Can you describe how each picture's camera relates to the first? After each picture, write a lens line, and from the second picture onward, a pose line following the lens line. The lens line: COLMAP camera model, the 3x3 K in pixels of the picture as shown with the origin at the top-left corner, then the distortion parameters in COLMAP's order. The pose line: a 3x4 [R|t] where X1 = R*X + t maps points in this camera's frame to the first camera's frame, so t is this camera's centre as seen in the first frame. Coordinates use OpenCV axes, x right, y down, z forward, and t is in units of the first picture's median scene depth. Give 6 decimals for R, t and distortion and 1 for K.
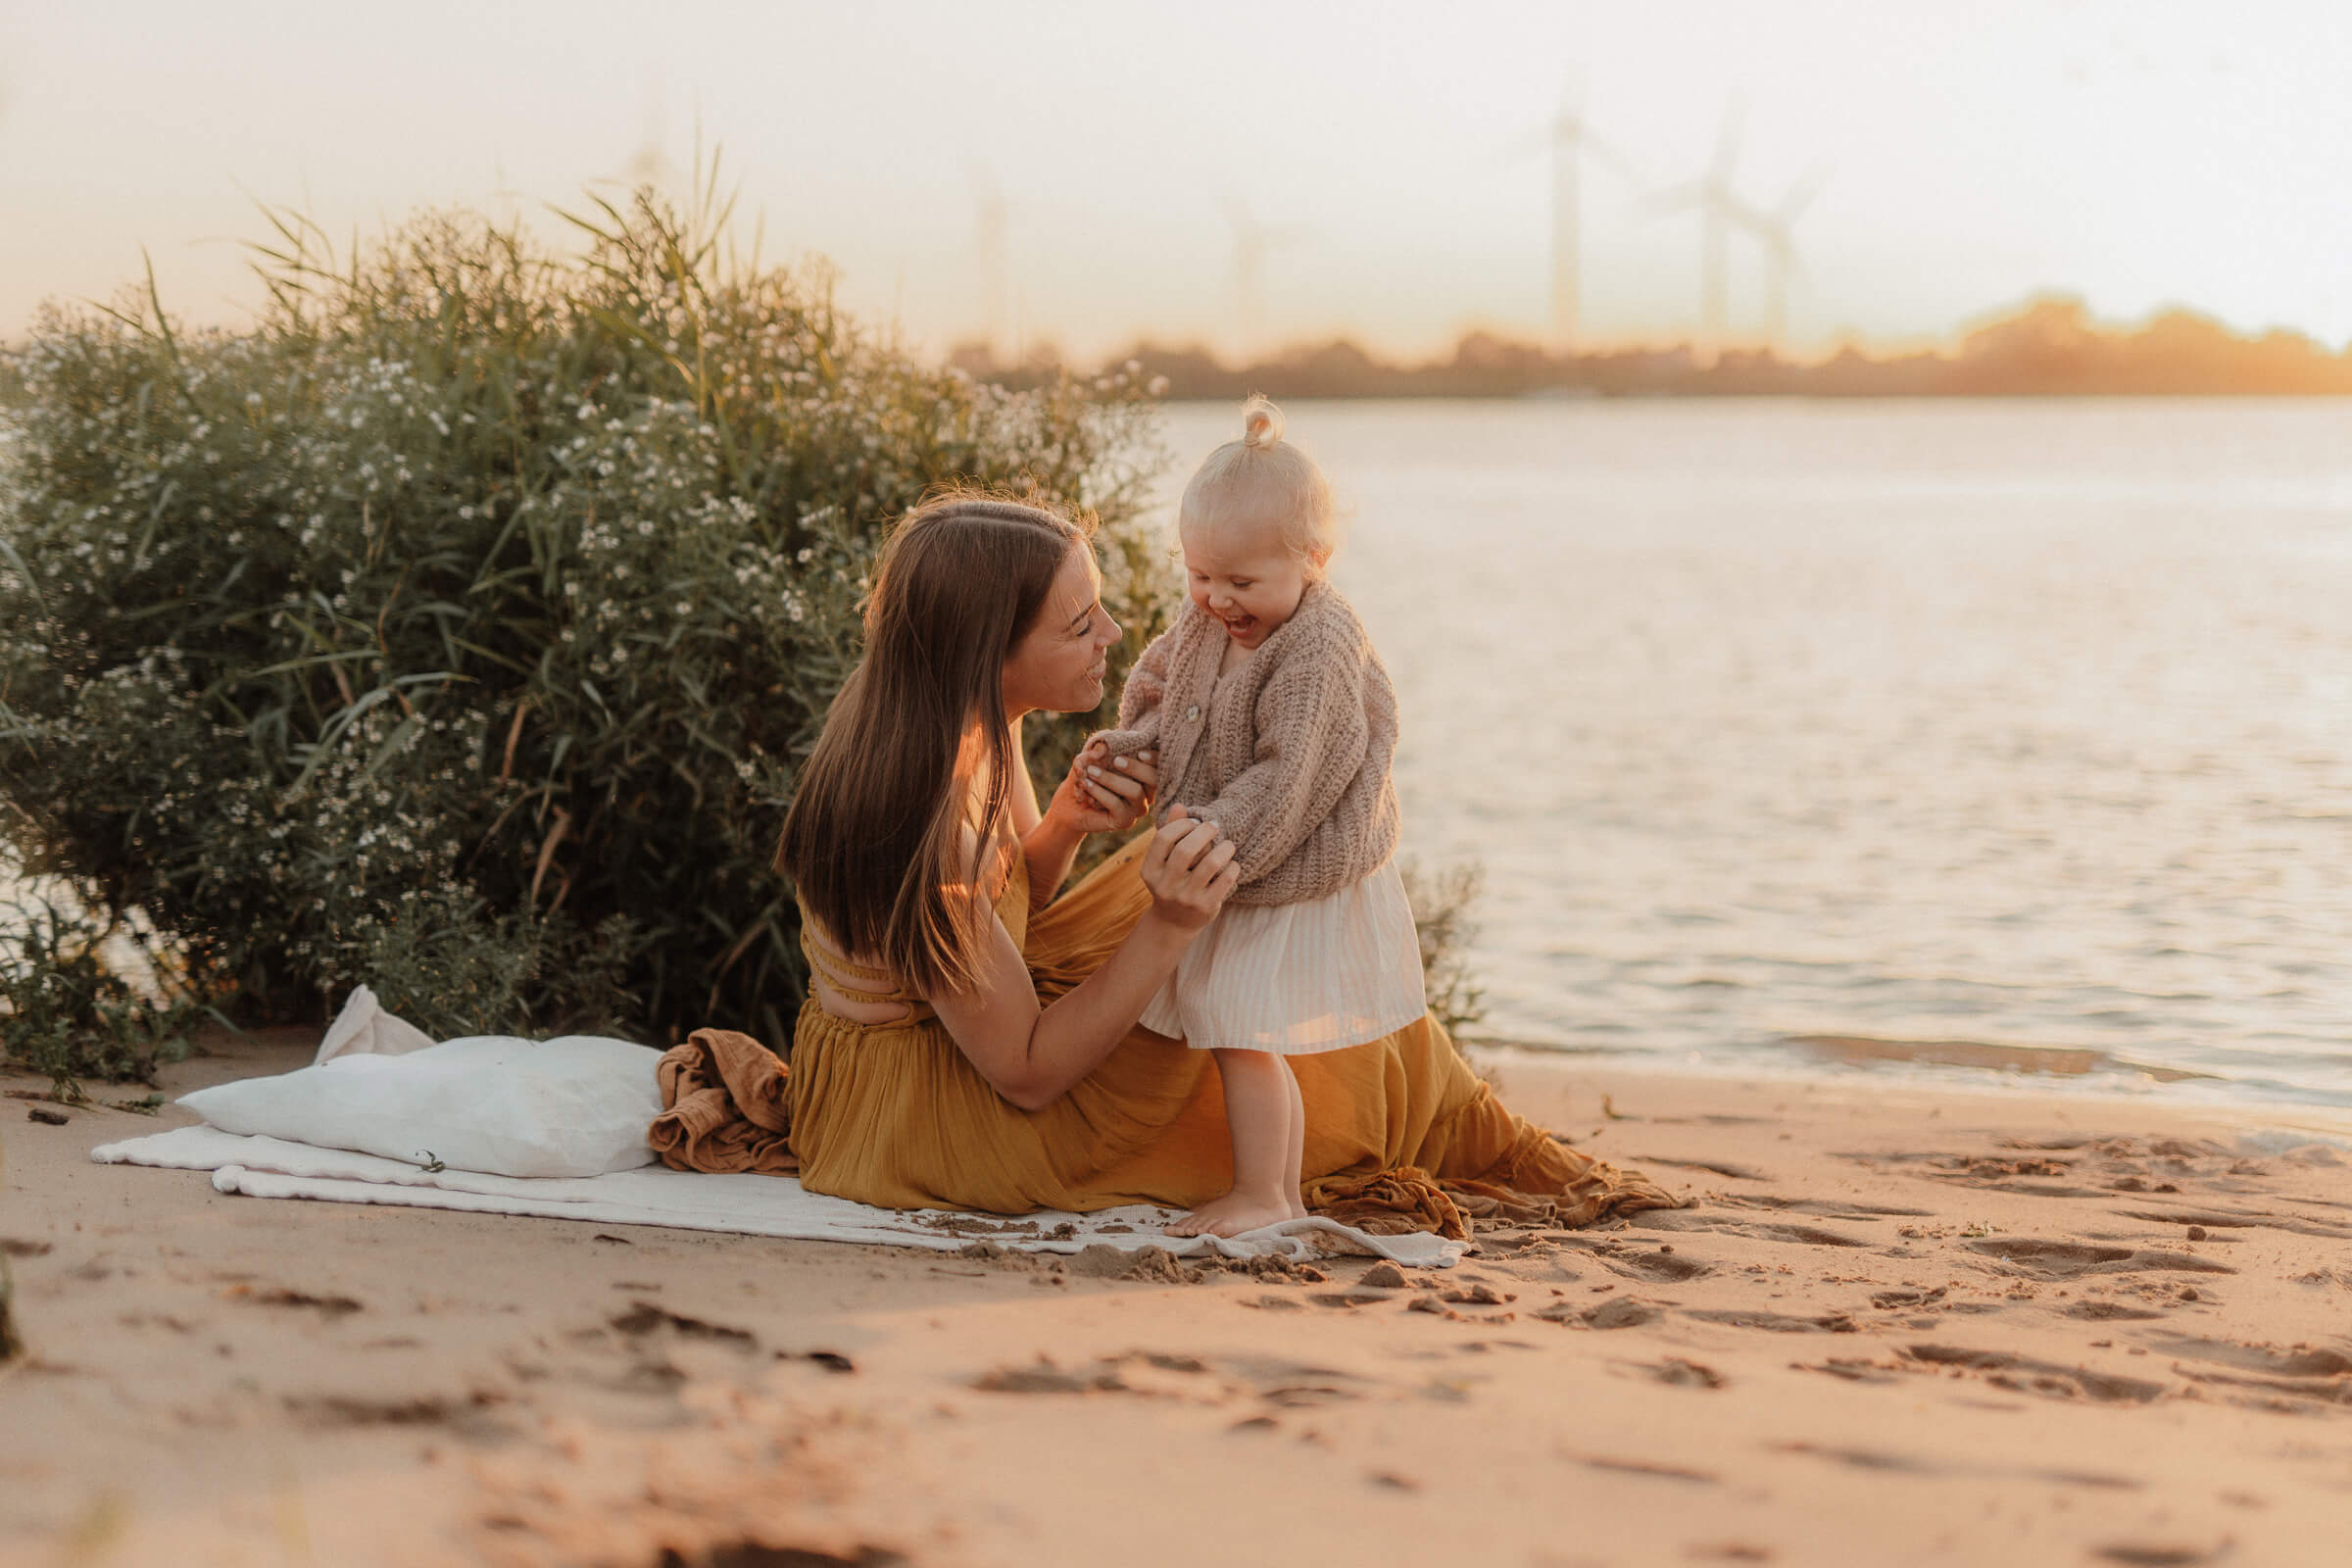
lens RADIAL K [[3687.8, 0, 1176.0], [0, 3687.8, 784.0], [0, 0, 1]] dist [0.019550, -0.006255]
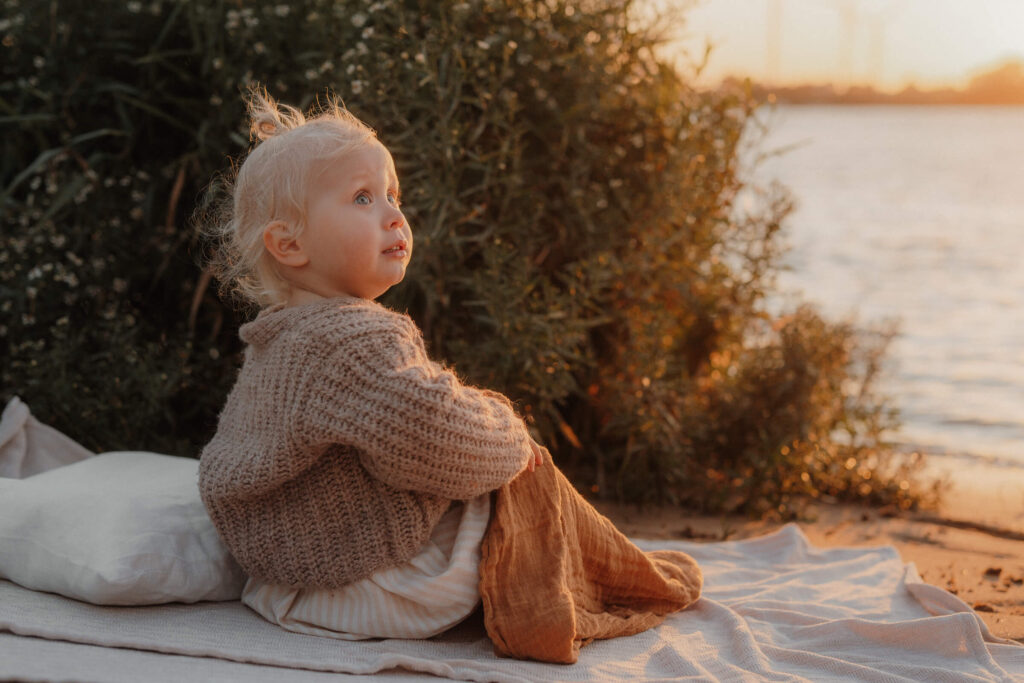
lens RADIAL K [[1605.6, 0, 512.0], [0, 1605.6, 341.5], [0, 0, 1]] dist [0.019550, -0.006255]
pose [[0.999556, 0.009365, -0.028287, -0.055708], [-0.008738, 0.999715, 0.022196, 0.023390], [0.028486, -0.021939, 0.999353, 0.493640]]
